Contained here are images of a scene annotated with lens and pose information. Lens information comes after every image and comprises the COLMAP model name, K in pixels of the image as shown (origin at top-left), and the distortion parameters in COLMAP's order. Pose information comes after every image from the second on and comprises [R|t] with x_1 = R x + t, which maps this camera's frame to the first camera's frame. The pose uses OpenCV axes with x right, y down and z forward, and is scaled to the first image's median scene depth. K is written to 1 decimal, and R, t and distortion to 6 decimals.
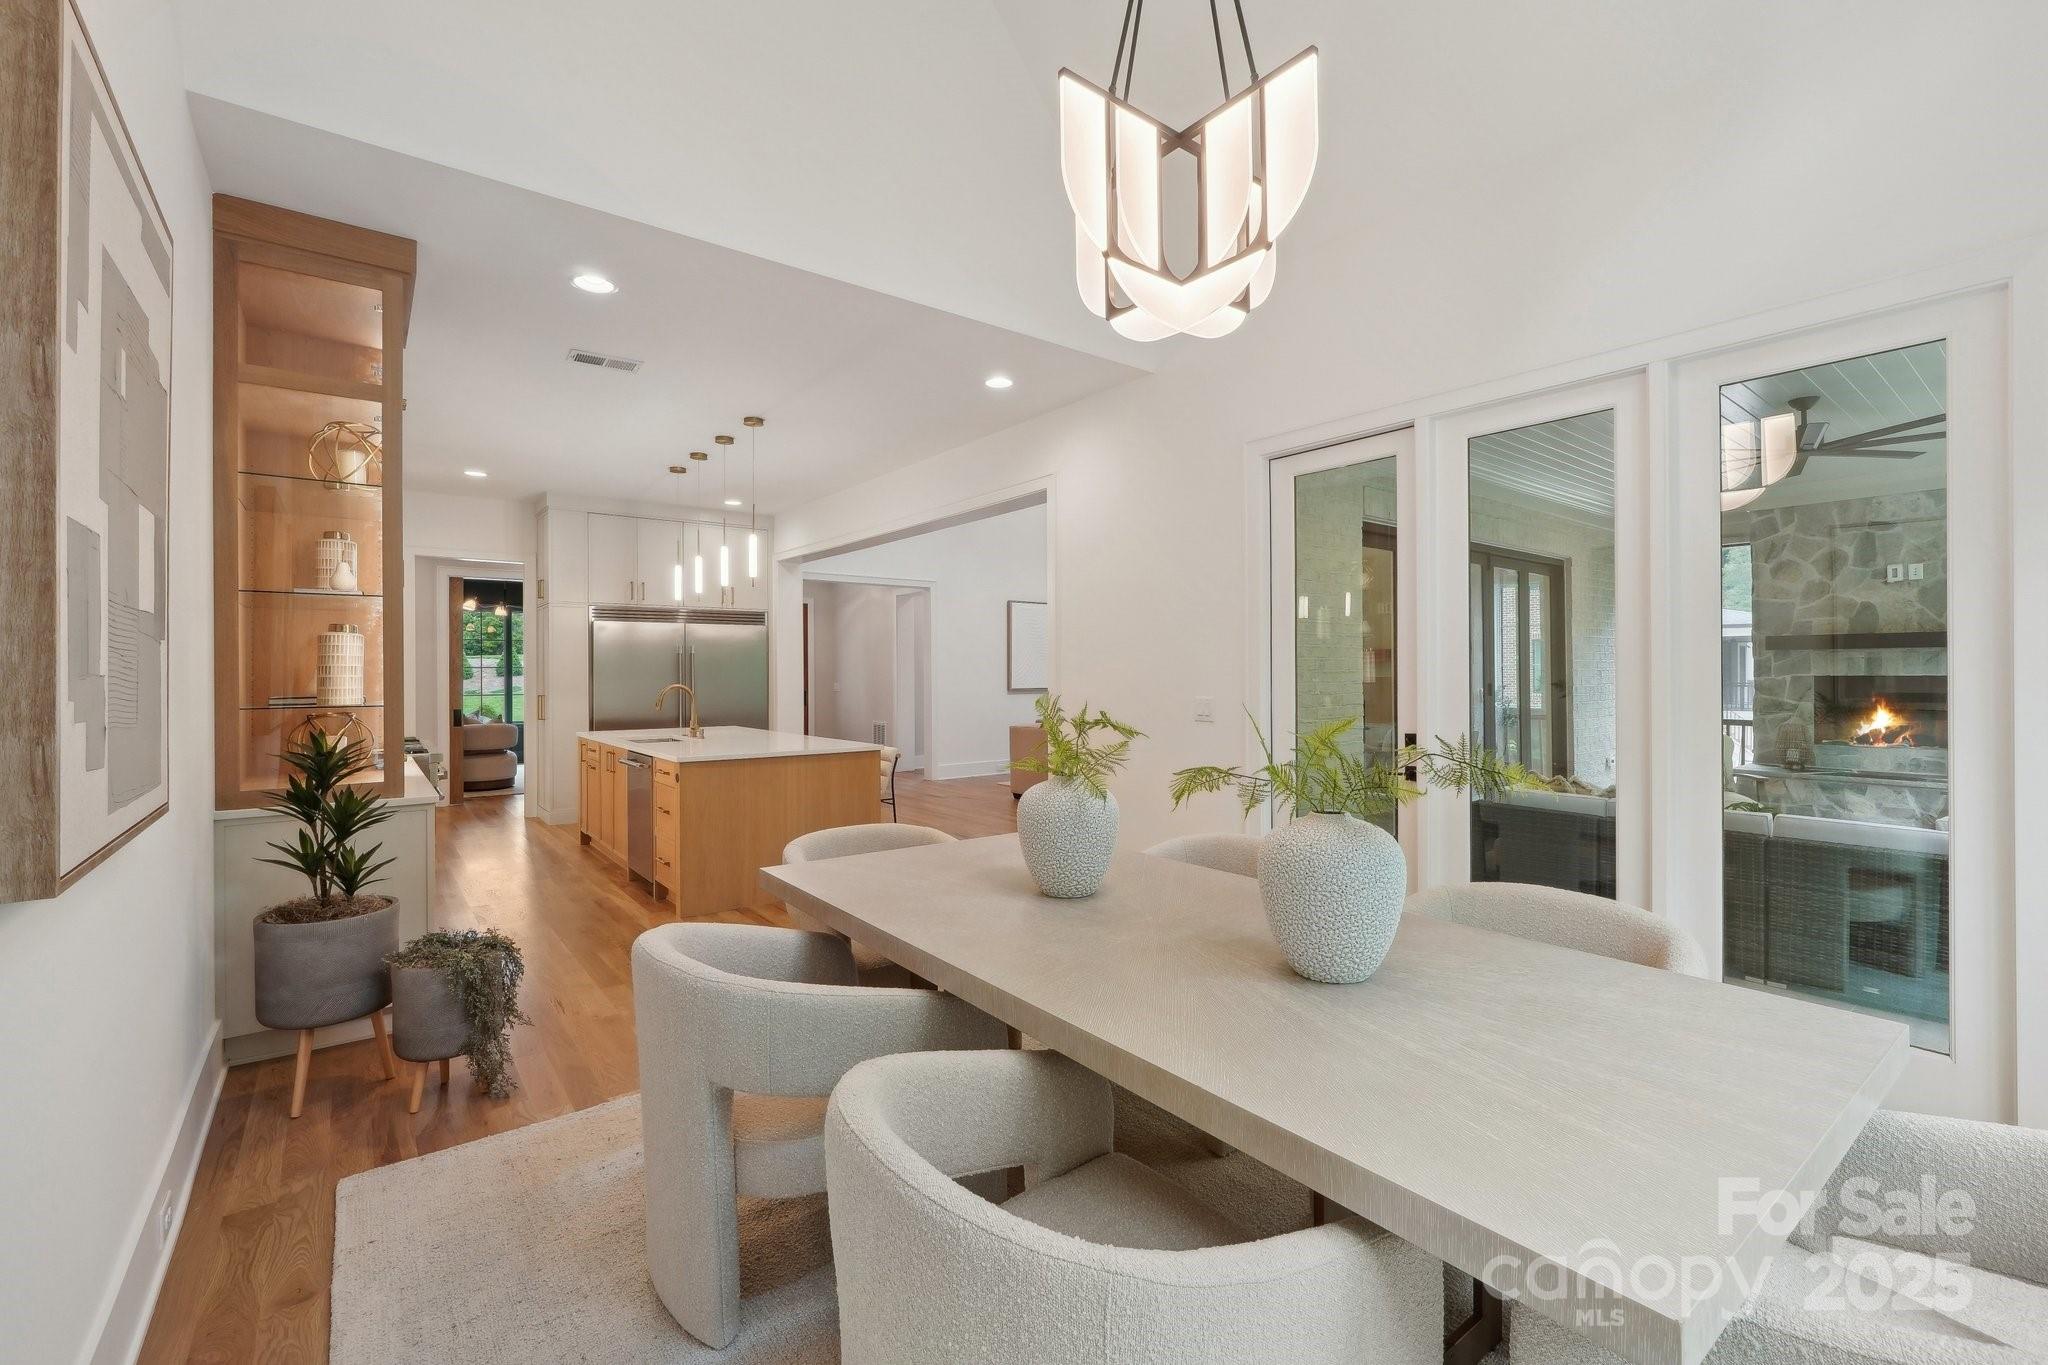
lens RADIAL K [[870.1, 0, 1029.7], [0, 870.1, 674.9], [0, 0, 1]] dist [-0.015075, 0.008152]
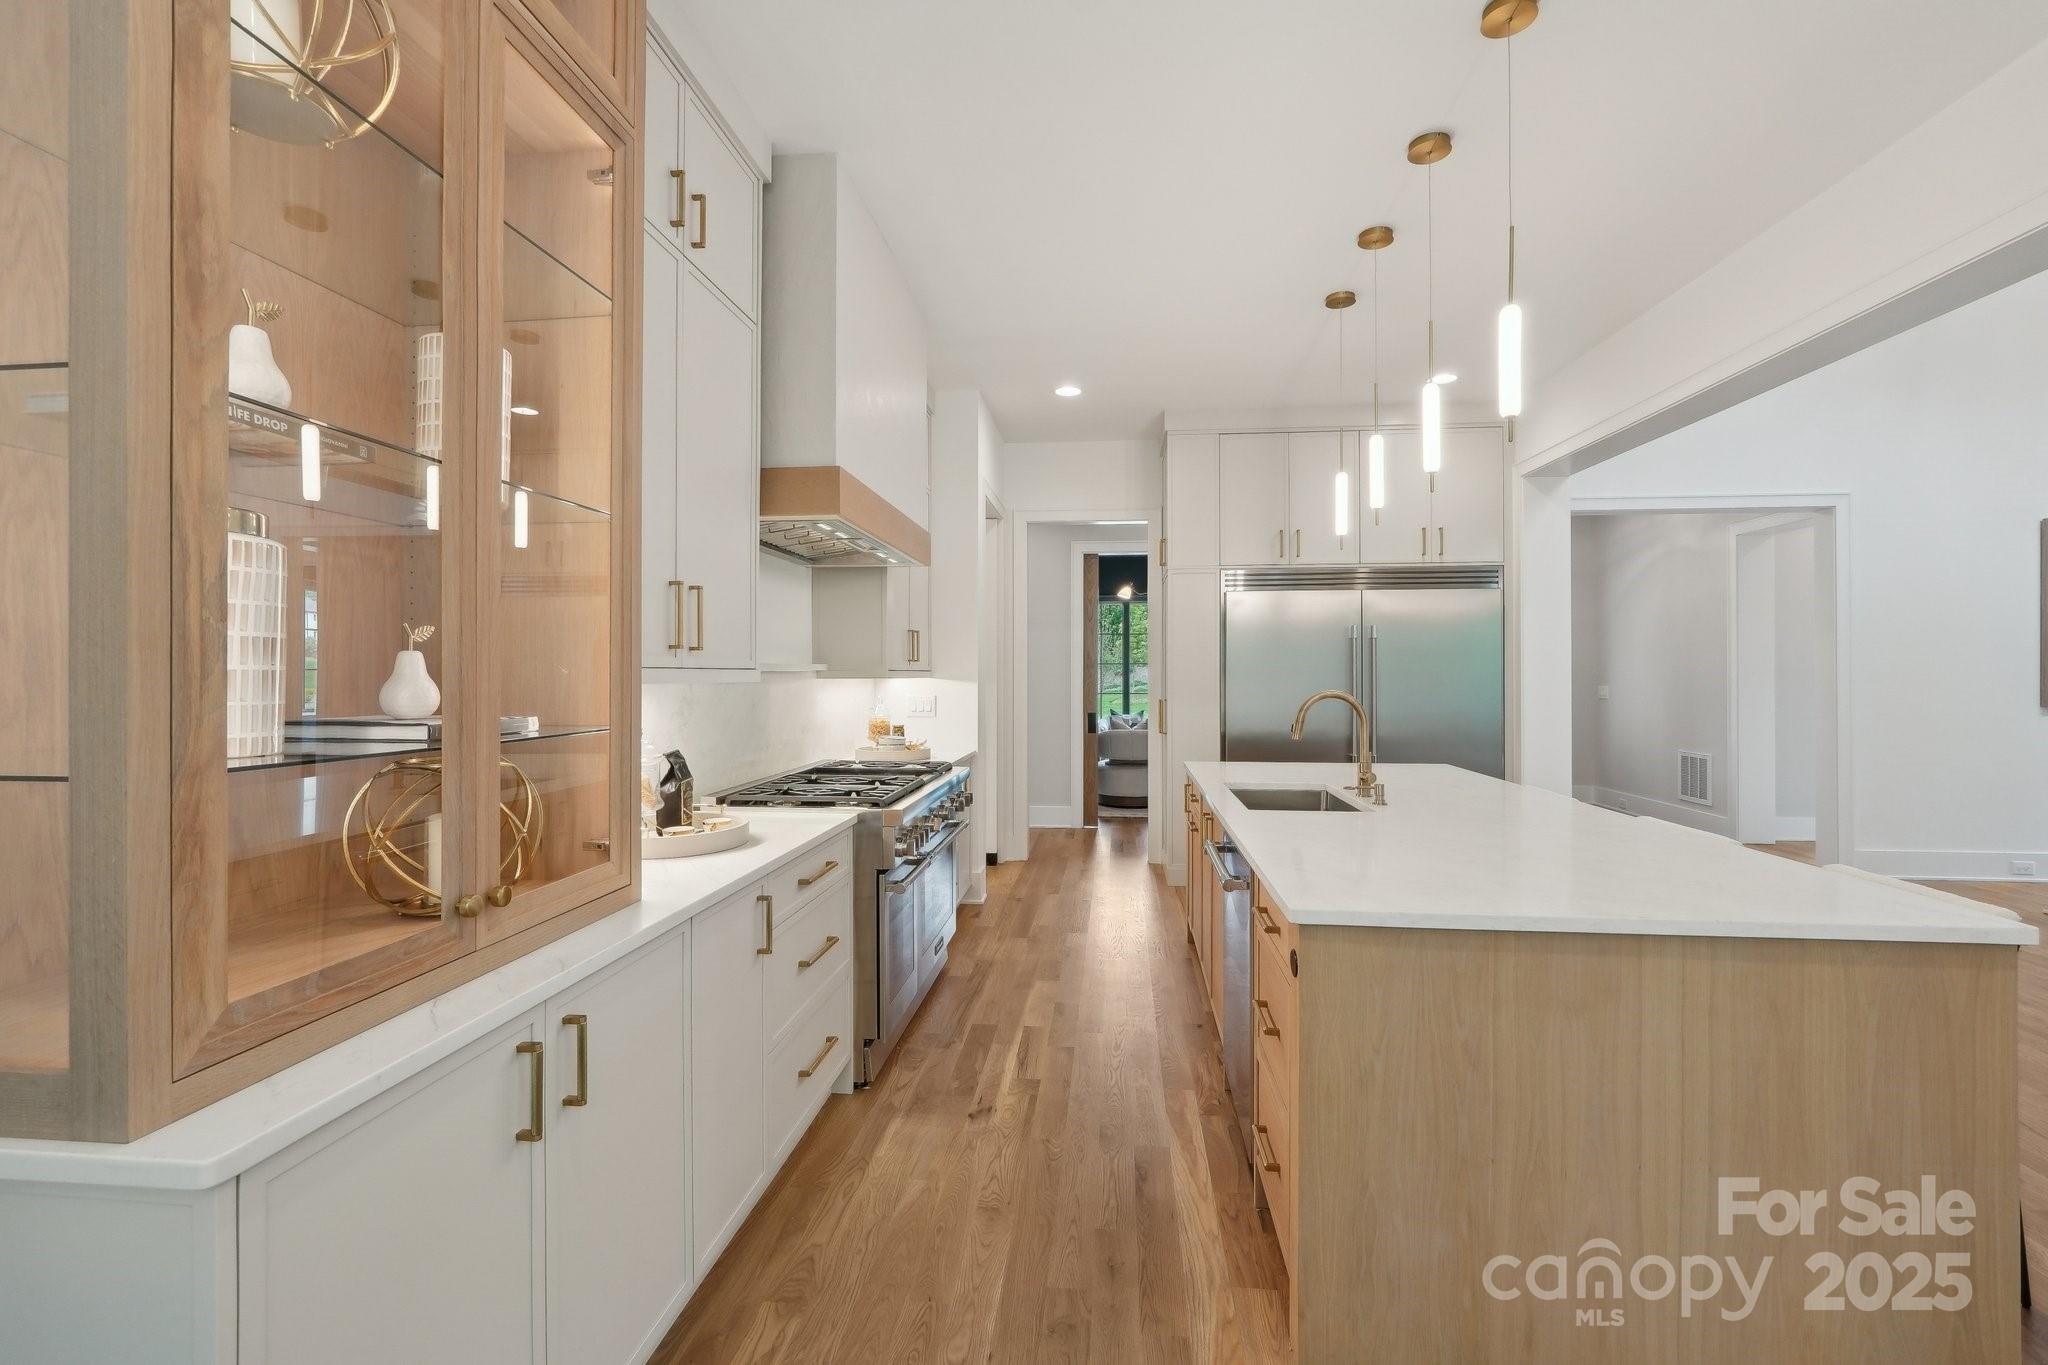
lens RADIAL K [[870.1, 0, 1029.7], [0, 870.1, 674.9], [0, 0, 1]] dist [-0.015075, 0.008152]
pose [[0.722418, 0.004666, -0.691441, -0.156818], [-0.003509, 0.999989, 0.003082, 0.001026], [0.691448, 0.000199, 0.722426, 0.437976]]
